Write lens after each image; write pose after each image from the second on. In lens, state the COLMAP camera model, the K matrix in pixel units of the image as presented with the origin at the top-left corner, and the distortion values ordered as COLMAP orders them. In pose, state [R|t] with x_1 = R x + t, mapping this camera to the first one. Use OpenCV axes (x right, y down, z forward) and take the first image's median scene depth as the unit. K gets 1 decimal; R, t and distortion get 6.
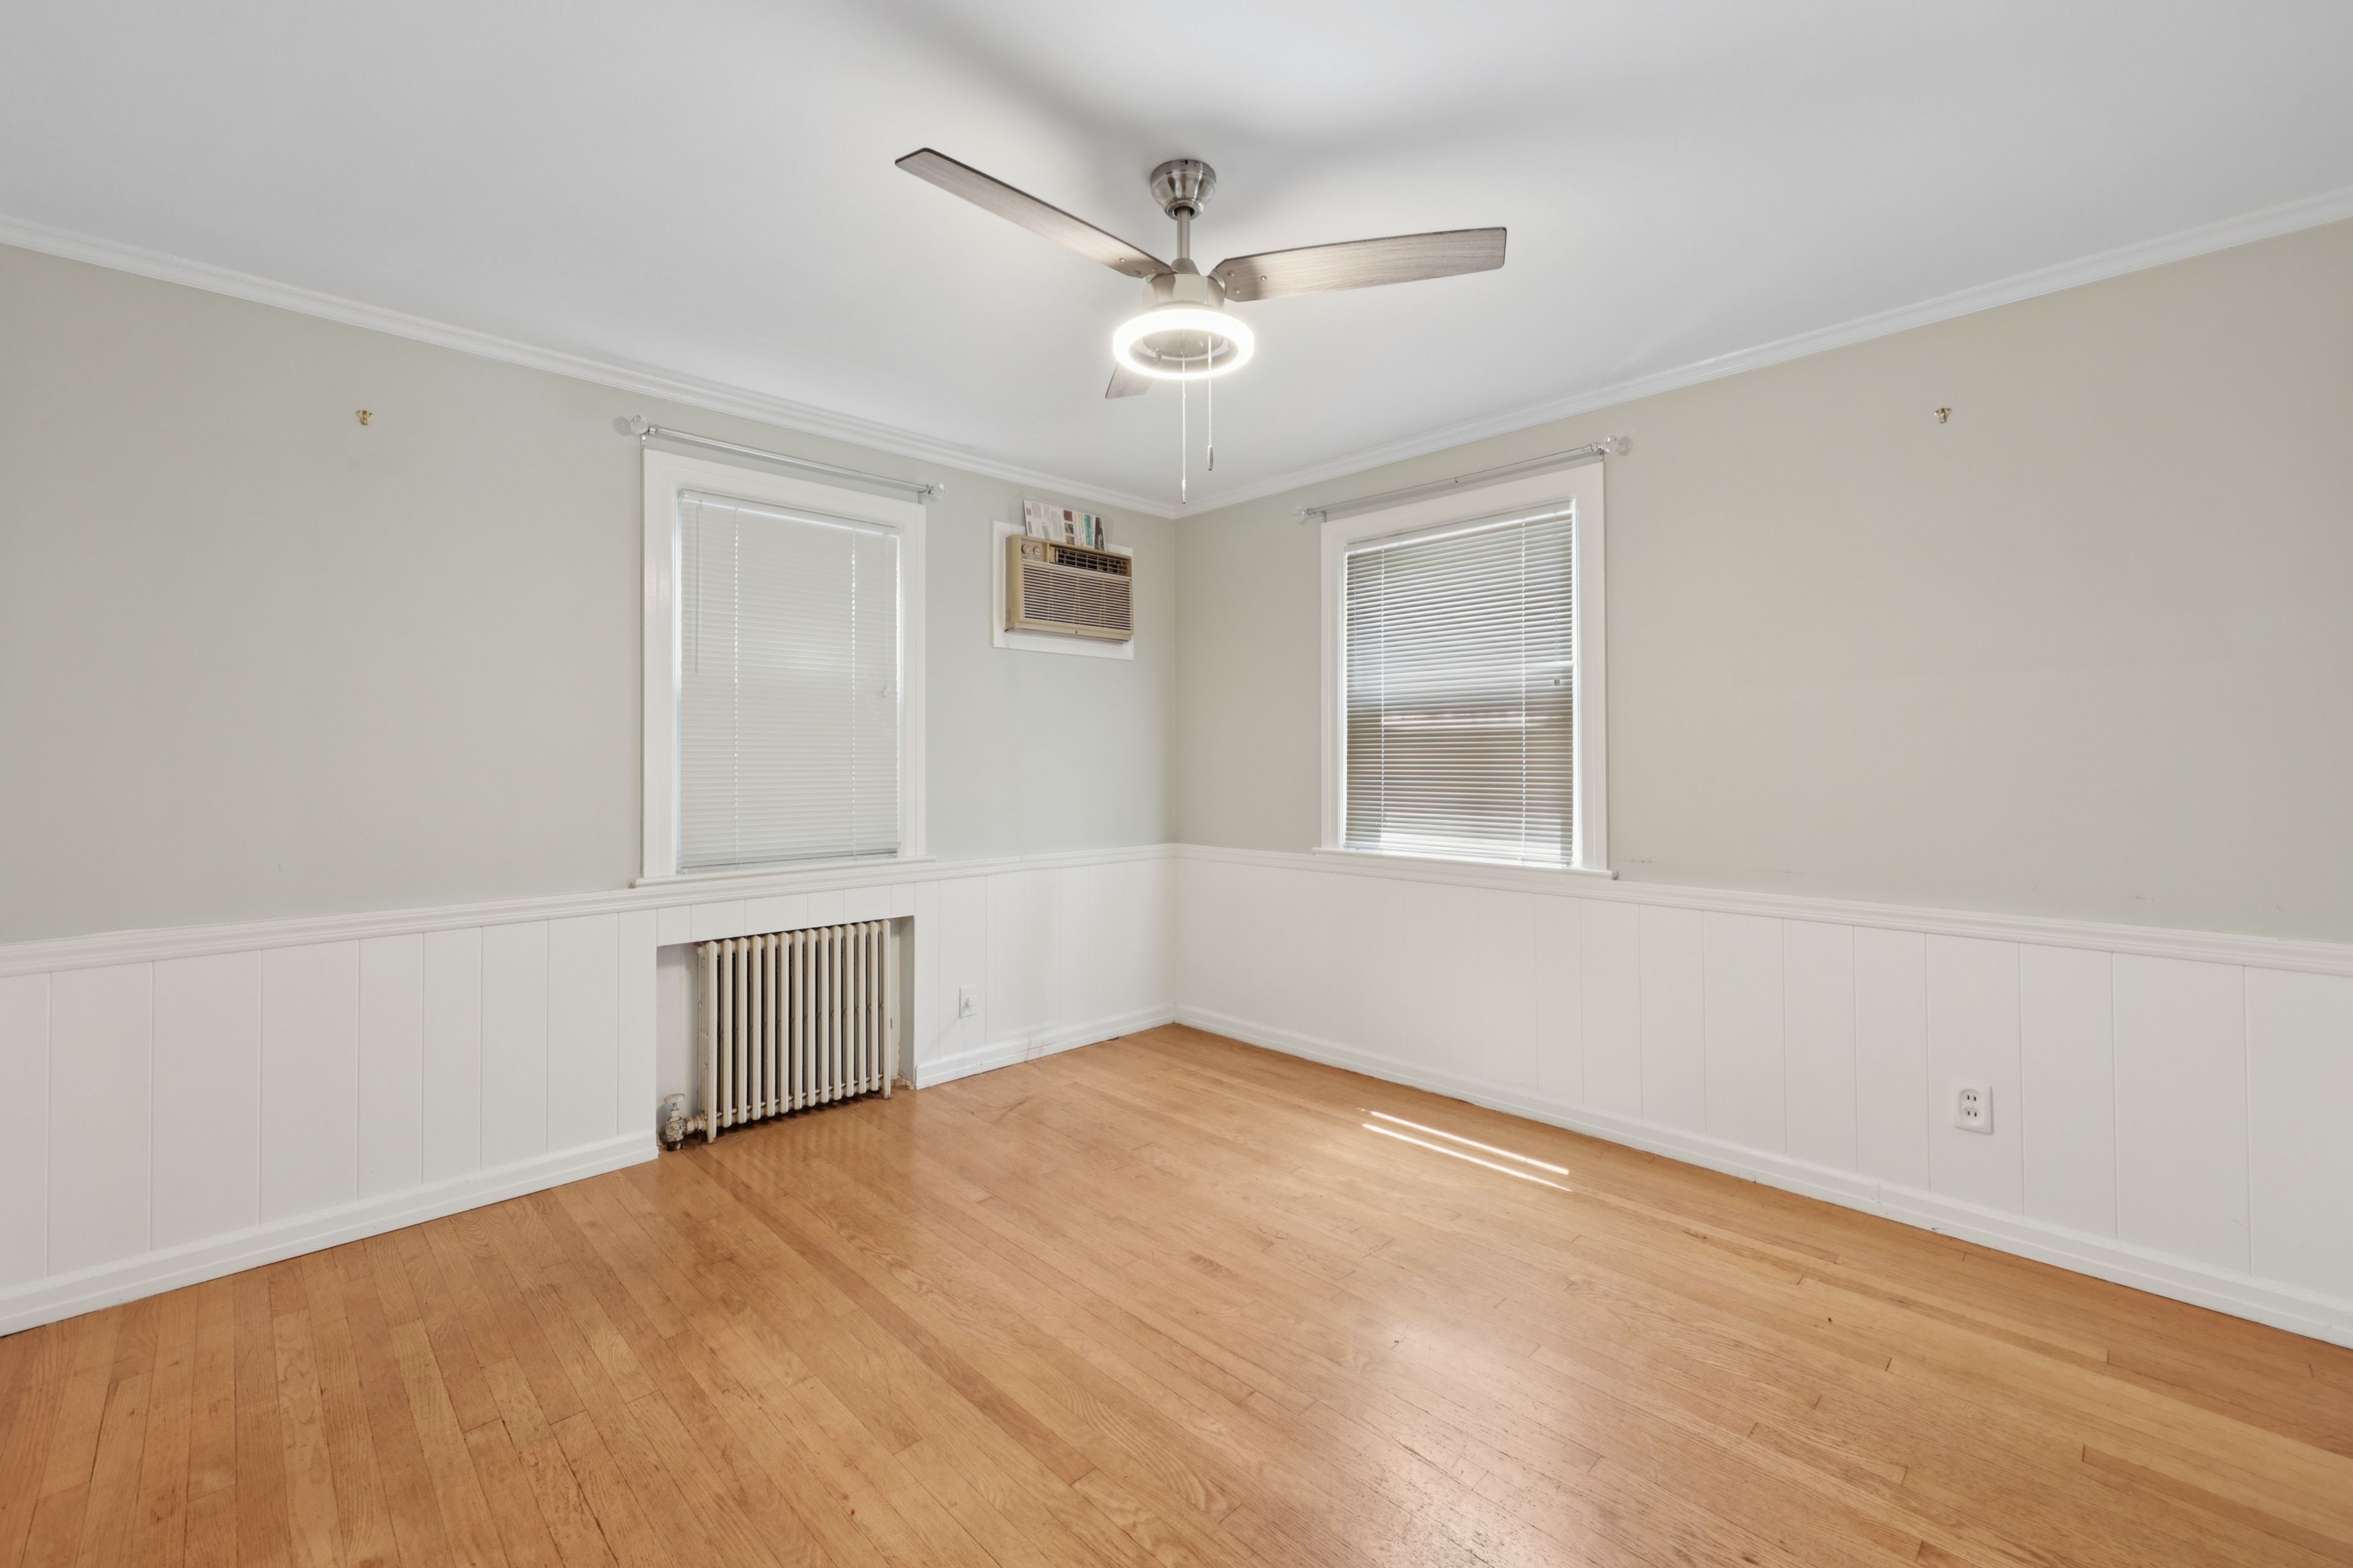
lens RADIAL K [[960.4, 0, 1175.9], [0, 960.4, 744.2], [0, 0, 1]] dist [0.002252, 0.001593]
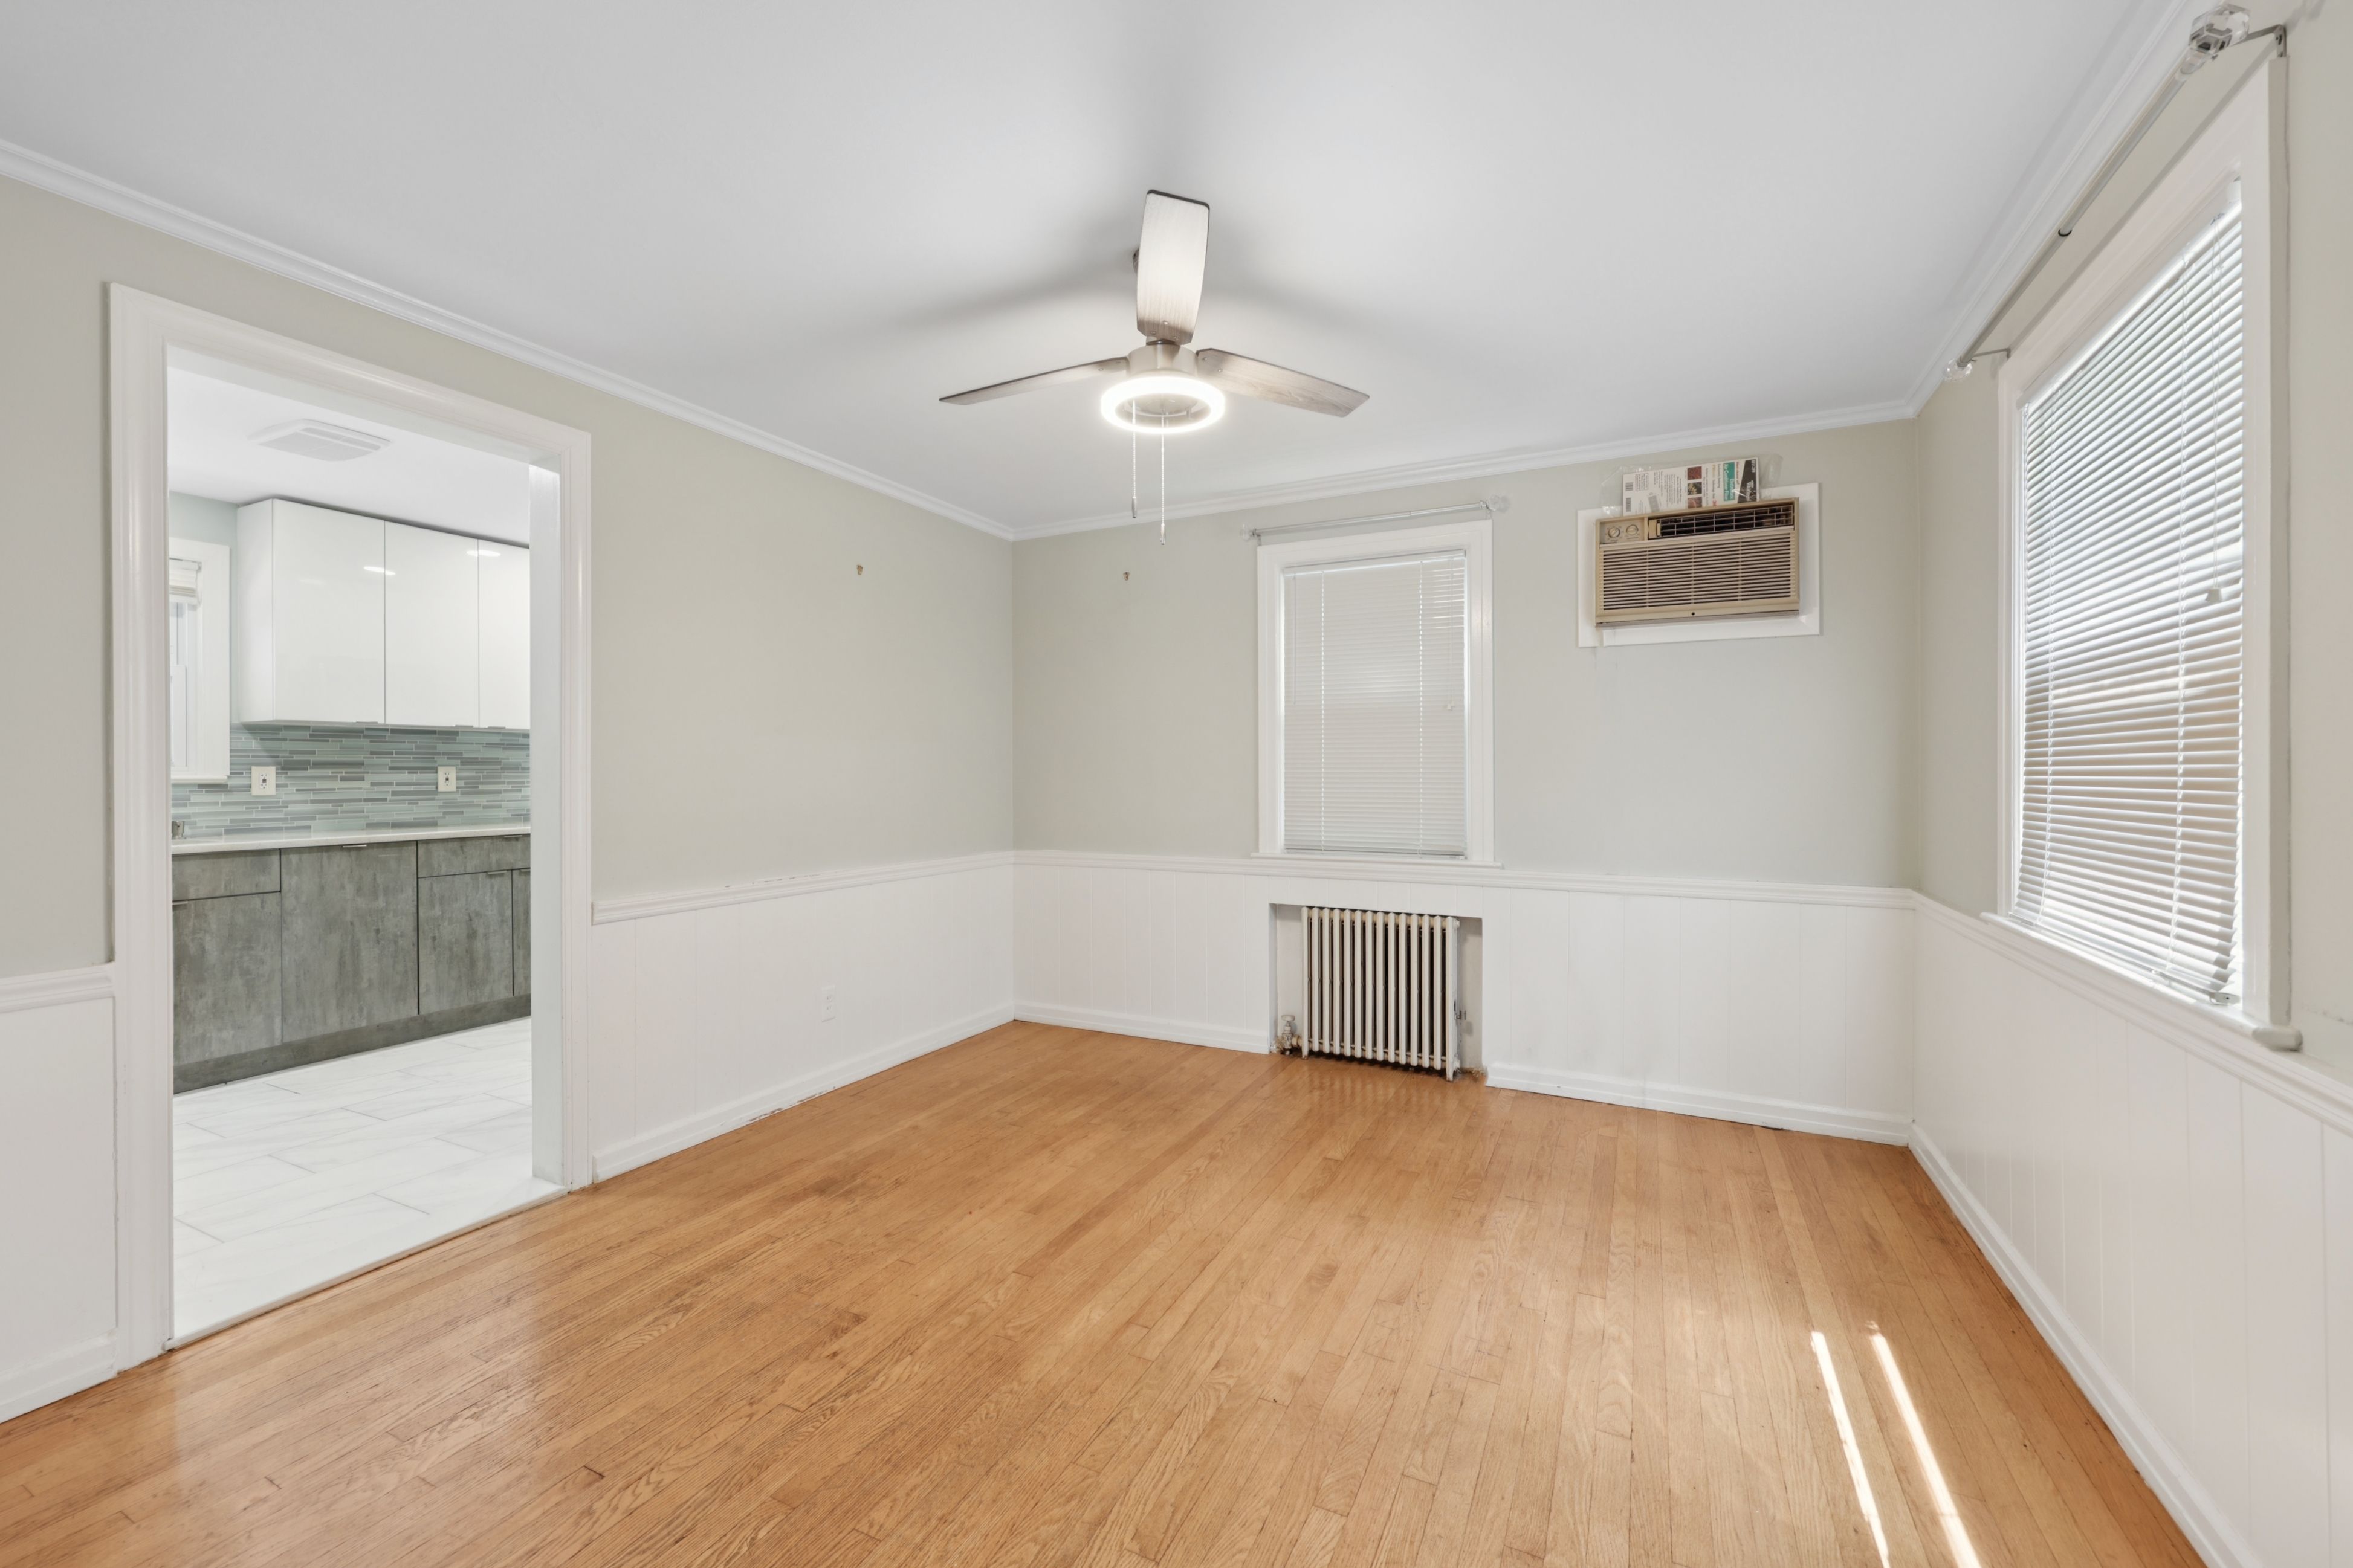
lens RADIAL K [[960.4, 0, 1176.9], [0, 960.4, 771.8], [0, 0, 1]] dist [0.002252, 0.001593]
pose [[0.330829, 0.002624, -0.943687, 0.692385], [0.015096, 0.999853, 0.008072, 0.007387], [0.943570, -0.016917, 0.330741, 0.401037]]
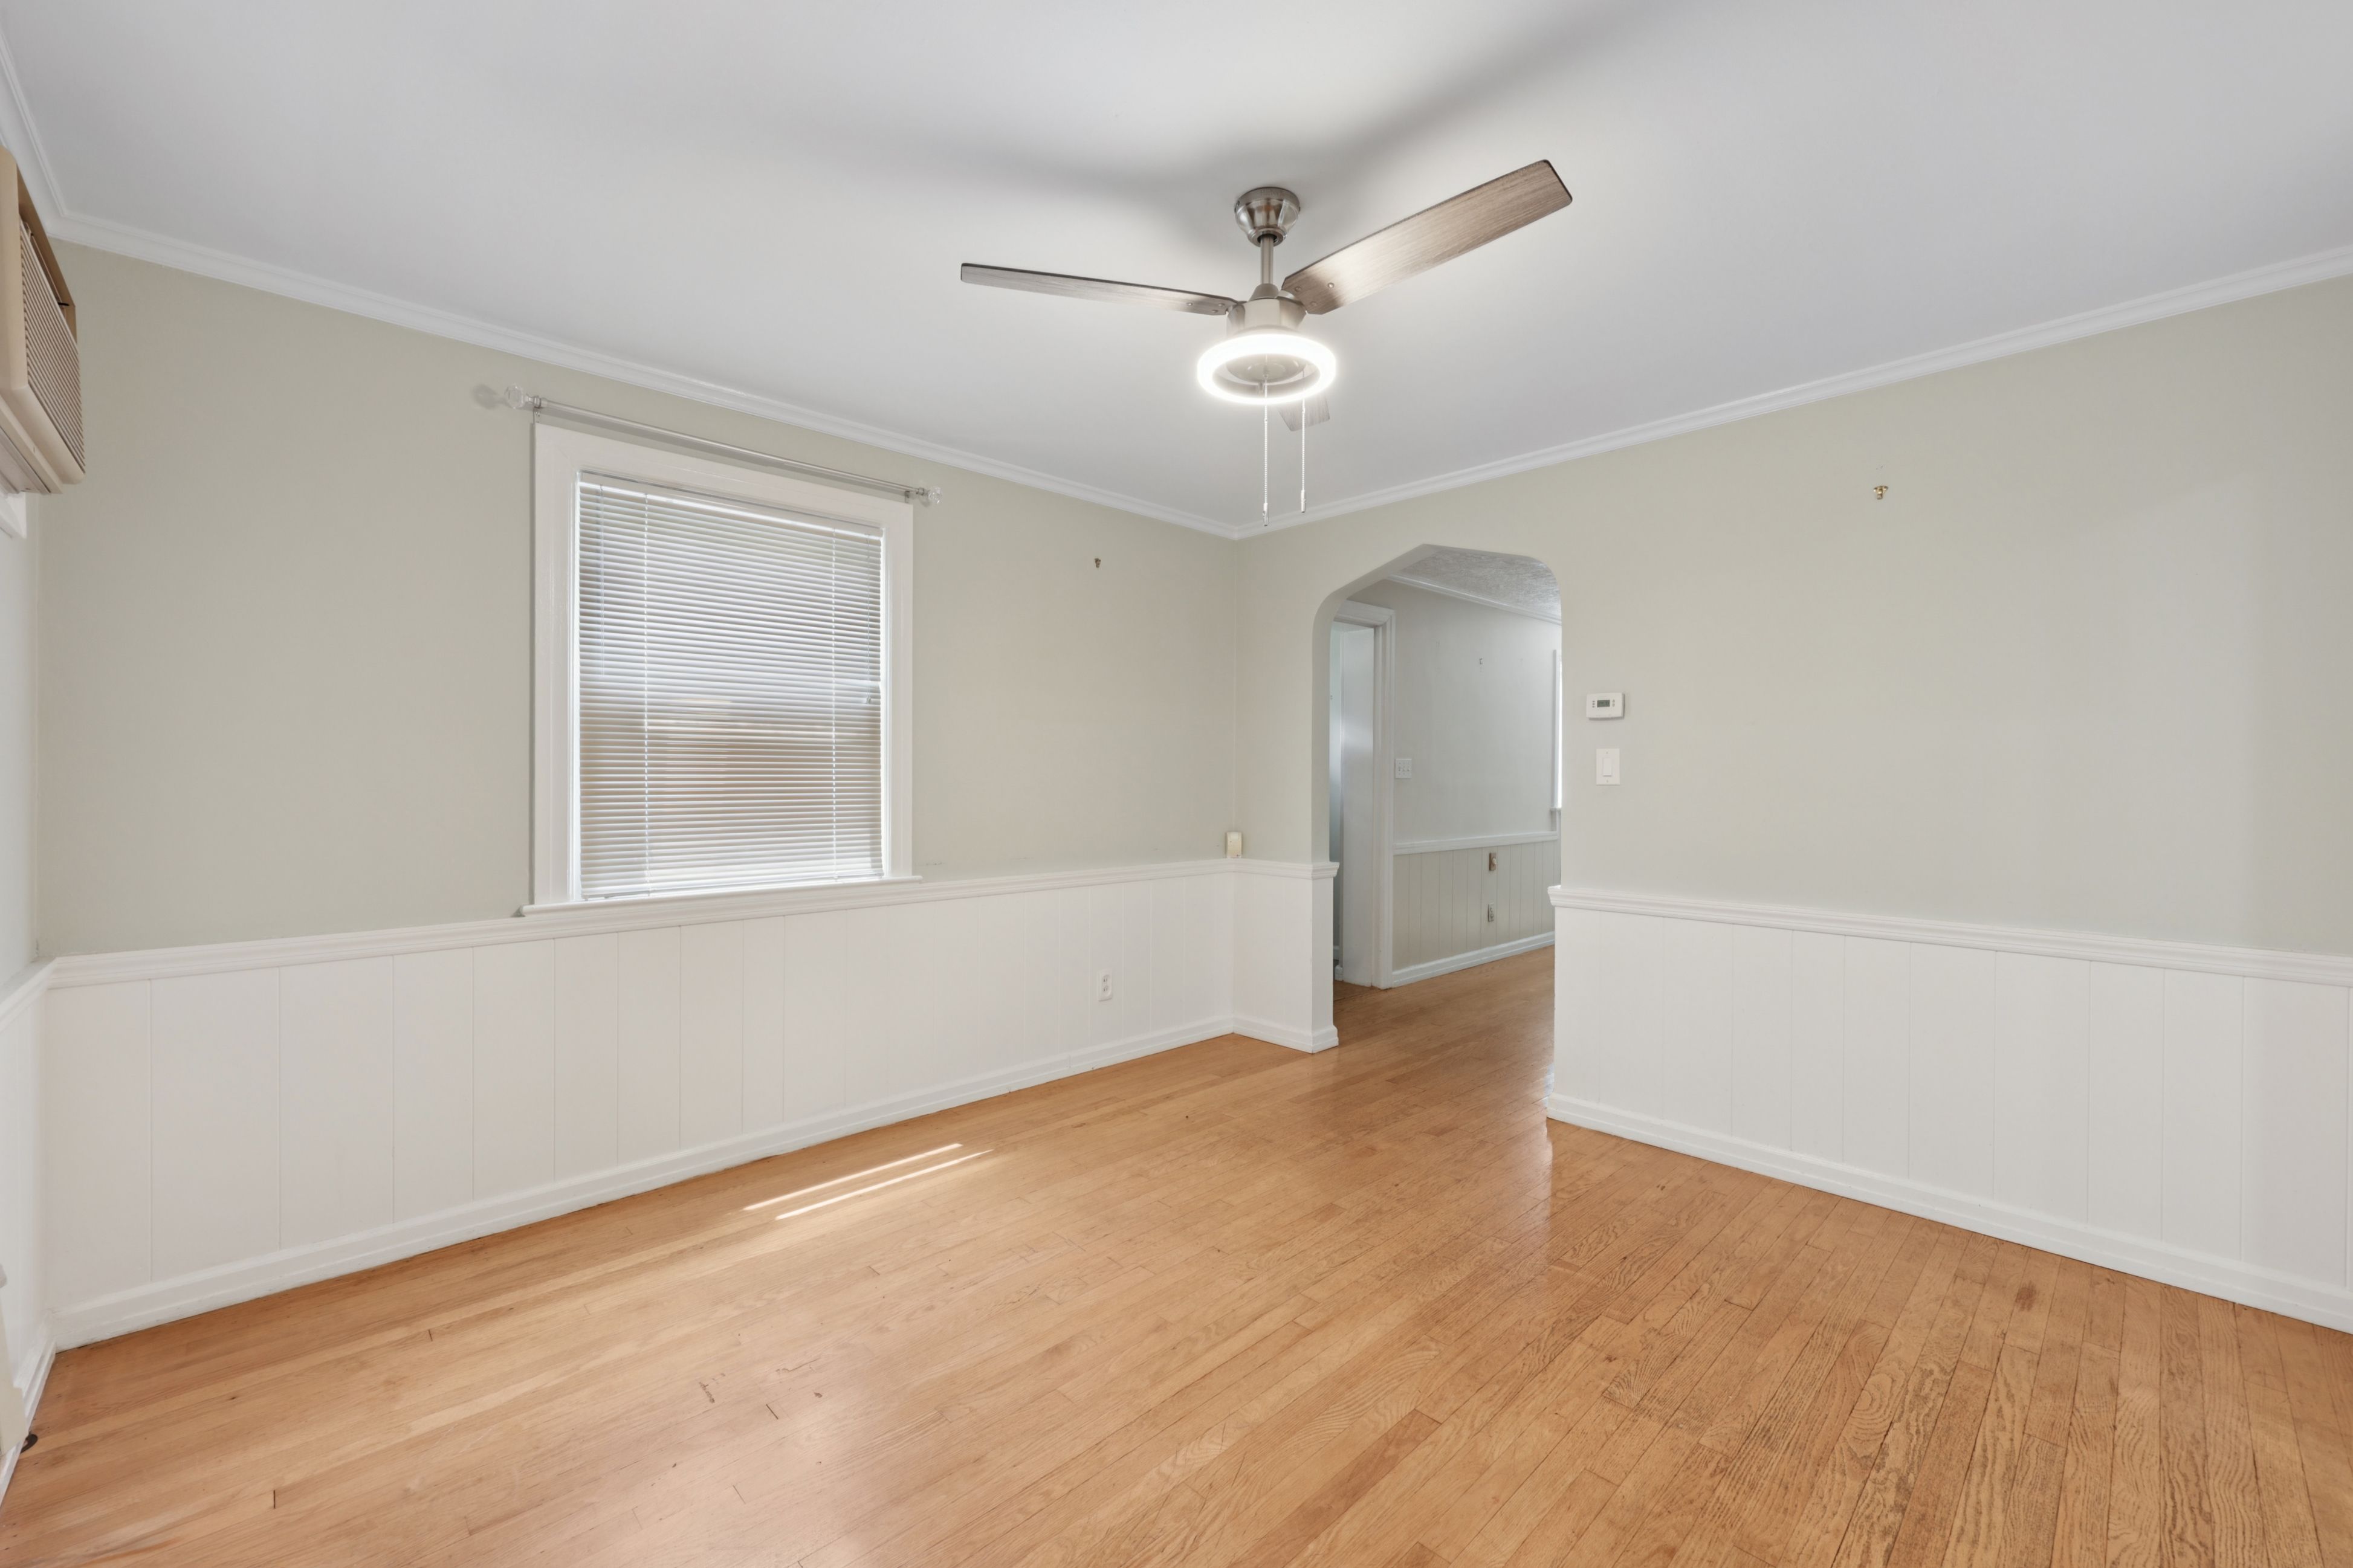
lens RADIAL K [[960.4, 0, 1156.8], [0, 960.4, 772.5], [0, 0, 1]] dist [0.002252, 0.001593]
pose [[0.021974, 0.004602, 0.999748, -0.648875], [-0.019351, 0.999804, -0.004177, 0.011424], [-0.999571, -0.019255, 0.022059, 0.690100]]
